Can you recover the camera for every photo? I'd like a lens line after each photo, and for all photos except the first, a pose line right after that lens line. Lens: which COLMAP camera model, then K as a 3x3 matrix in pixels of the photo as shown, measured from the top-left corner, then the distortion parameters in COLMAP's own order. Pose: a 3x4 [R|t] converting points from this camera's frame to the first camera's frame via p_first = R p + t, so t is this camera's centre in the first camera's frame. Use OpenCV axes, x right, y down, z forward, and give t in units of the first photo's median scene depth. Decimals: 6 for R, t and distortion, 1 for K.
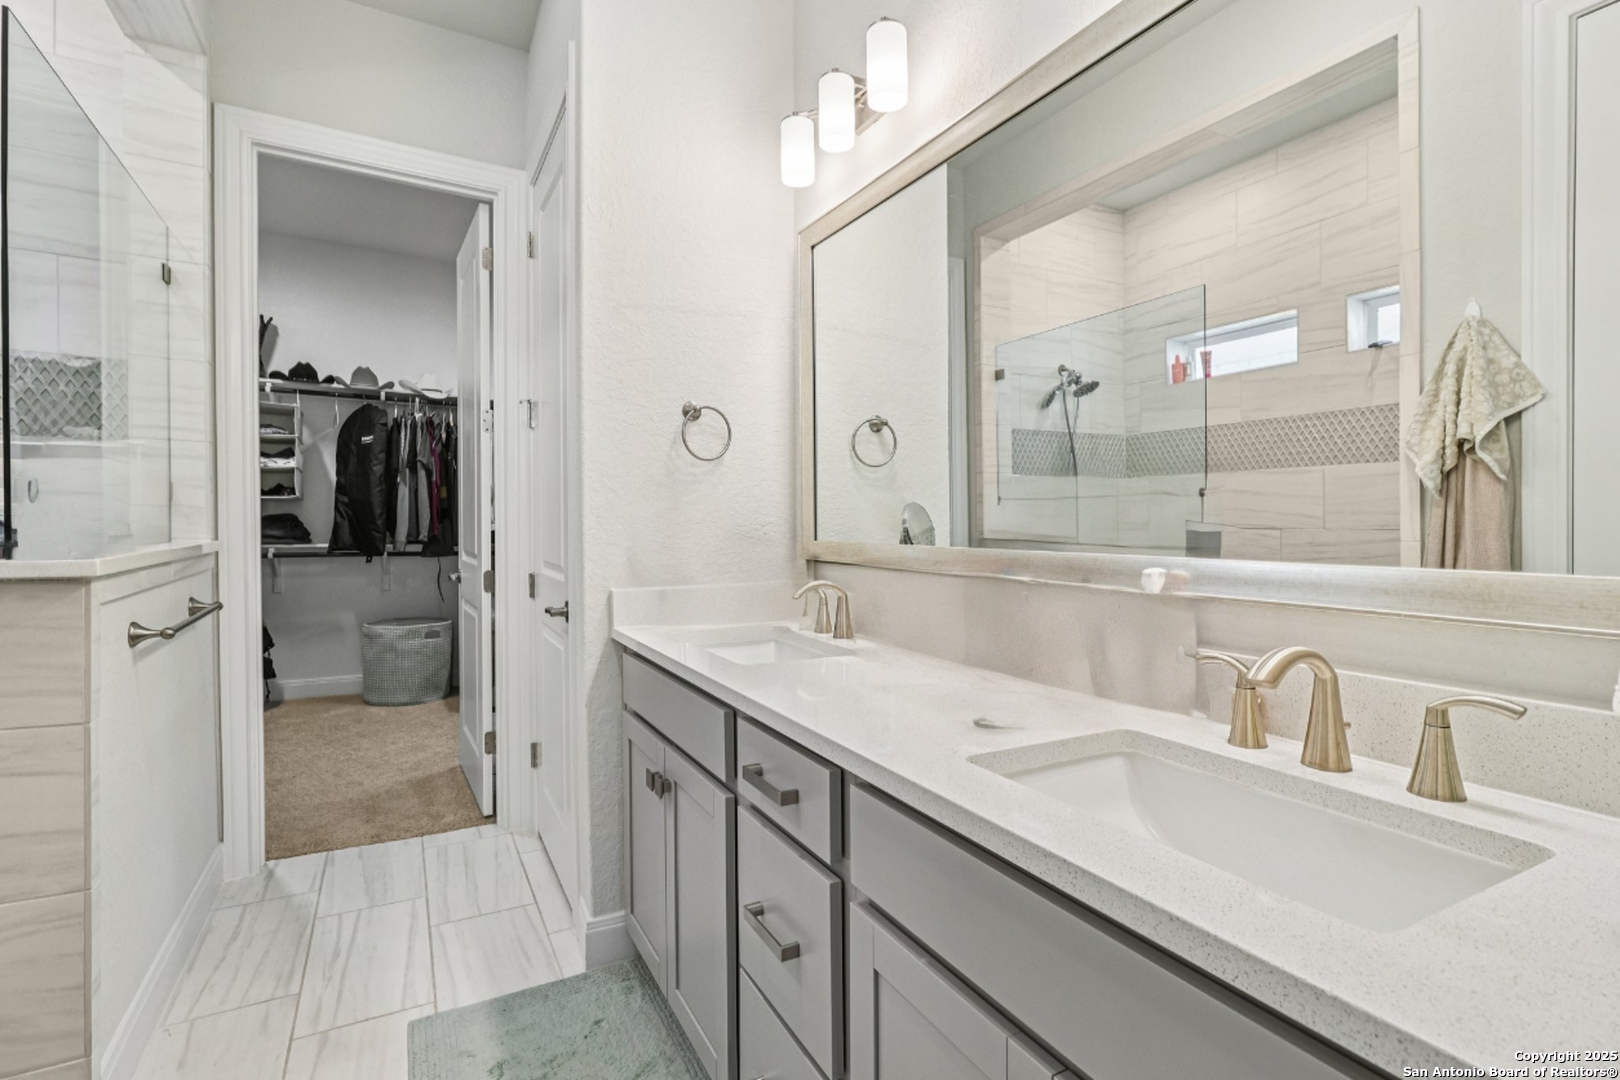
lens RADIAL K [[757.2, 0, 808.2], [0, 757.2, 528.8], [0, 0, 1]] dist [-0.003680, -0.000278]
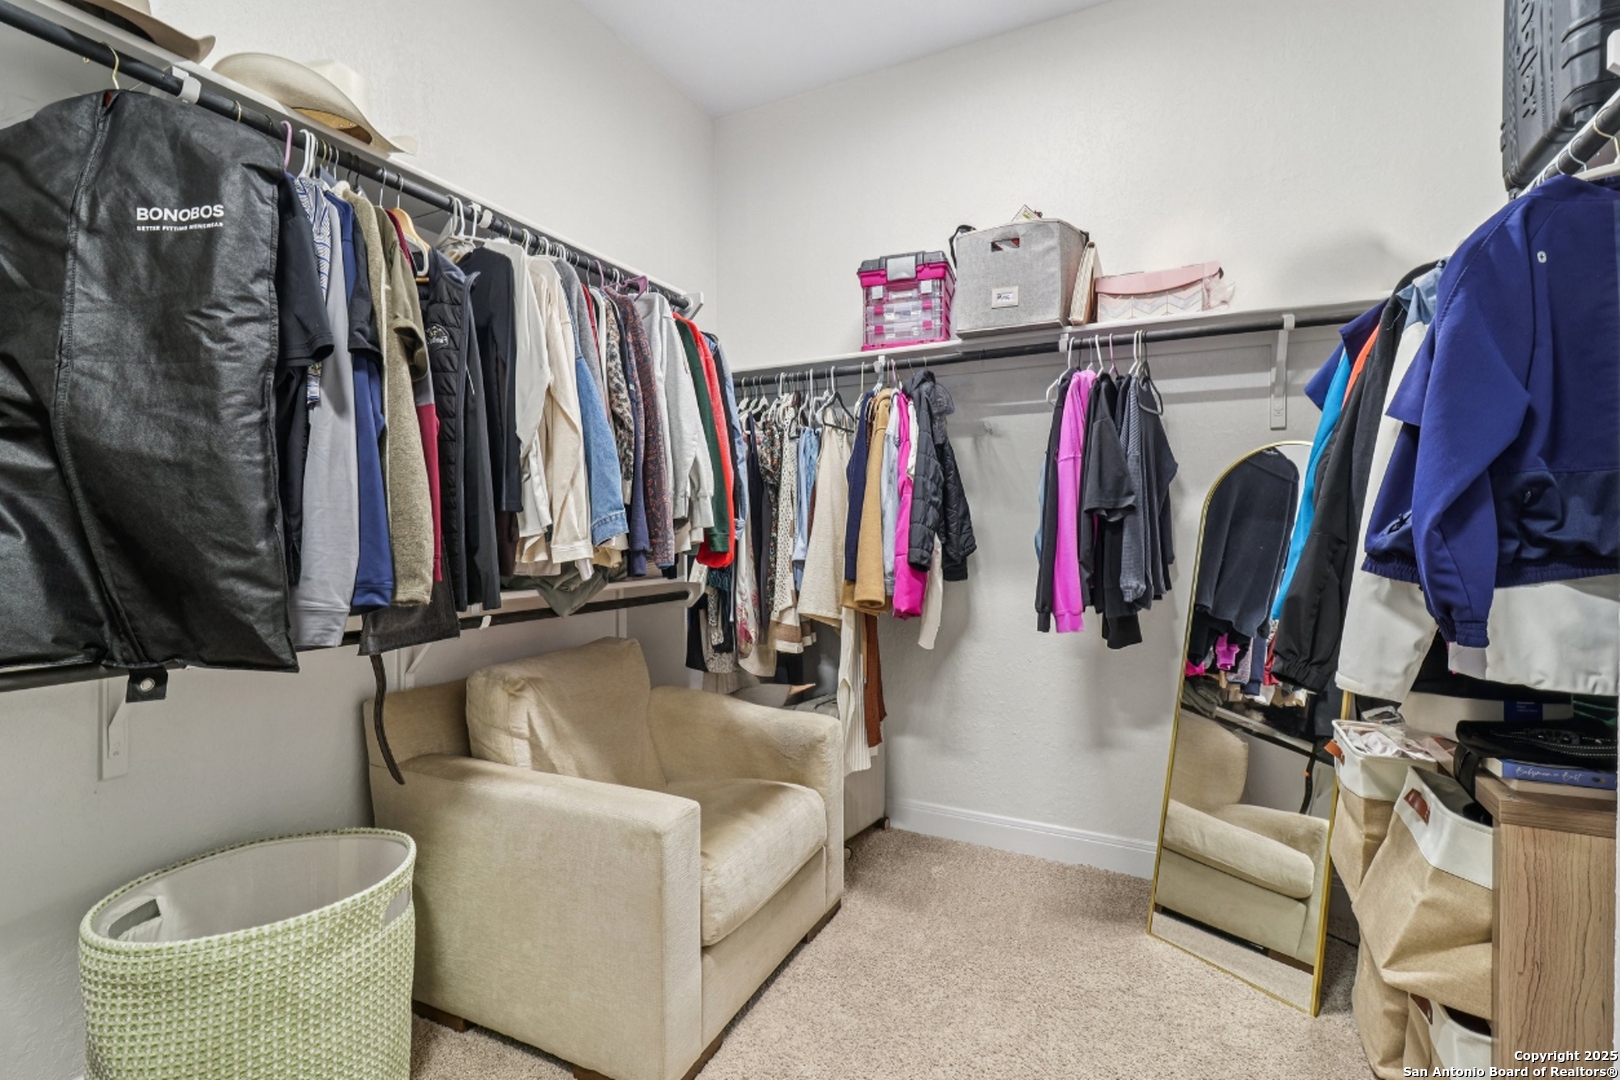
lens RADIAL K [[757.2, 0, 811.6], [0, 757.2, 542.1], [0, 0, 1]] dist [-0.003680, -0.000278]
pose [[0.826616, -0.004636, 0.562747, -0.541458], [0.007842, 0.999964, -0.003282, -0.006959], [-0.562711, 0.007127, 0.826623, 0.657178]]
